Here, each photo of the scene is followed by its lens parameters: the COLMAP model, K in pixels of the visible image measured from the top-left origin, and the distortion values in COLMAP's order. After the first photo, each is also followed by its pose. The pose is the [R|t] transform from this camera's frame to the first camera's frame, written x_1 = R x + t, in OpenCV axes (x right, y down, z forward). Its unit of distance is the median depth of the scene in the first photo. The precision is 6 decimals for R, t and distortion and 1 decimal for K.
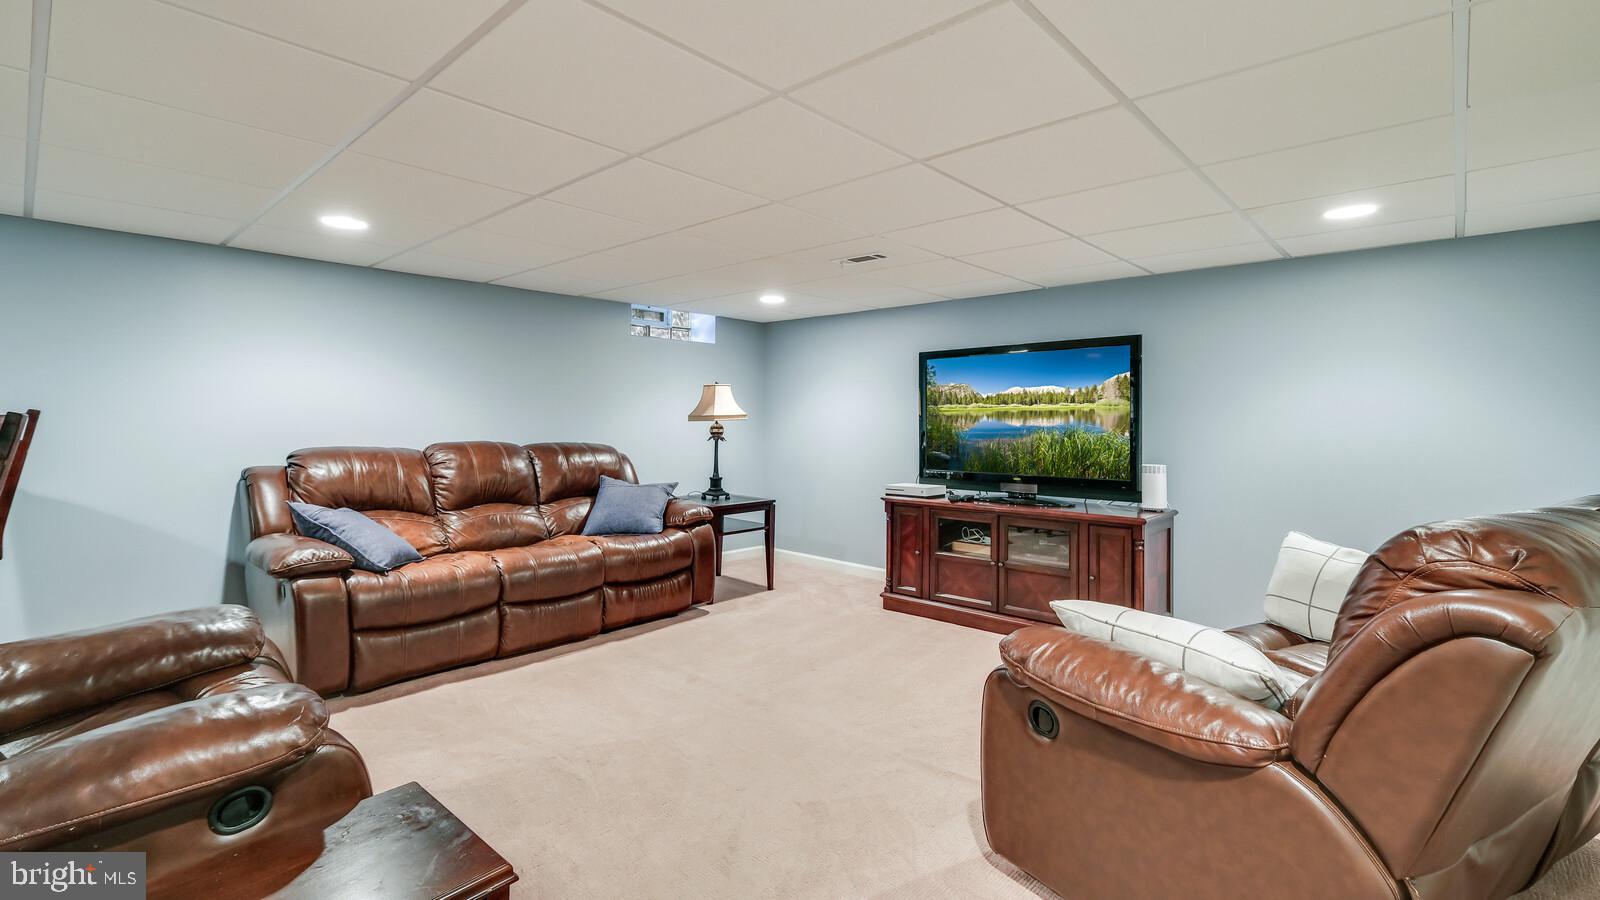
lens RADIAL K [[709.4, 0, 795.5], [0, 709.4, 448.0], [0, 0, 1]] dist [0.006140, 0.000591]
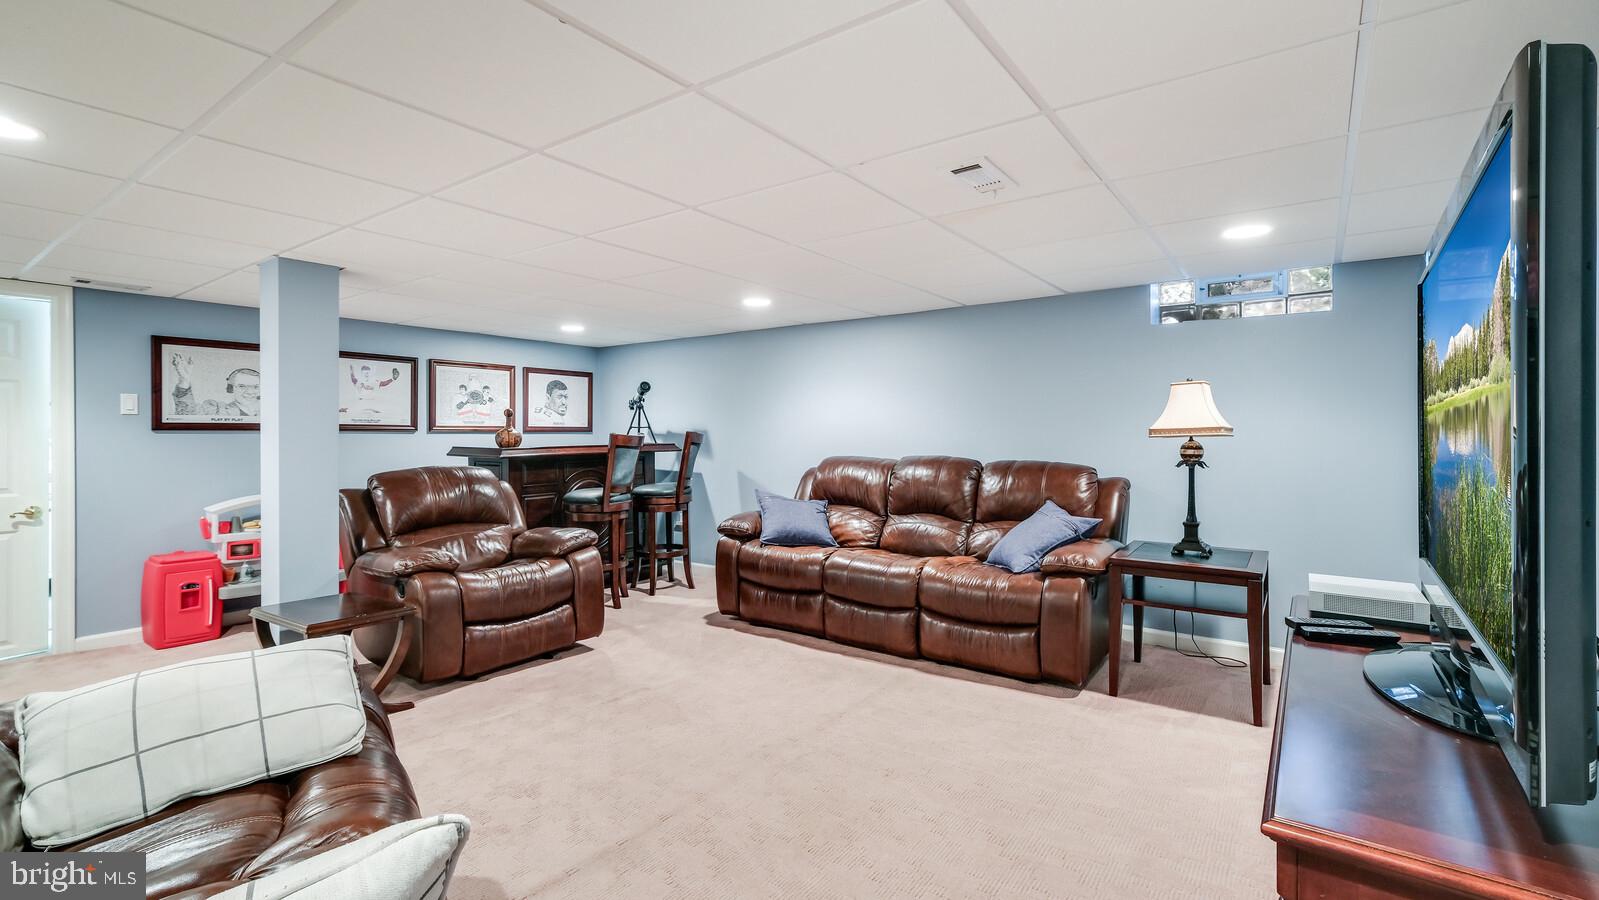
lens RADIAL K [[713.6, 0, 799.5], [0, 713.6, 450.0], [0, 0, 1]] dist [0.000844, 0.000031]
pose [[0.109645, 0.016825, -0.993828, 0.613437], [-0.039396, 0.999145, 0.012569, -0.024127], [0.993190, 0.037775, 0.110214, 0.671037]]
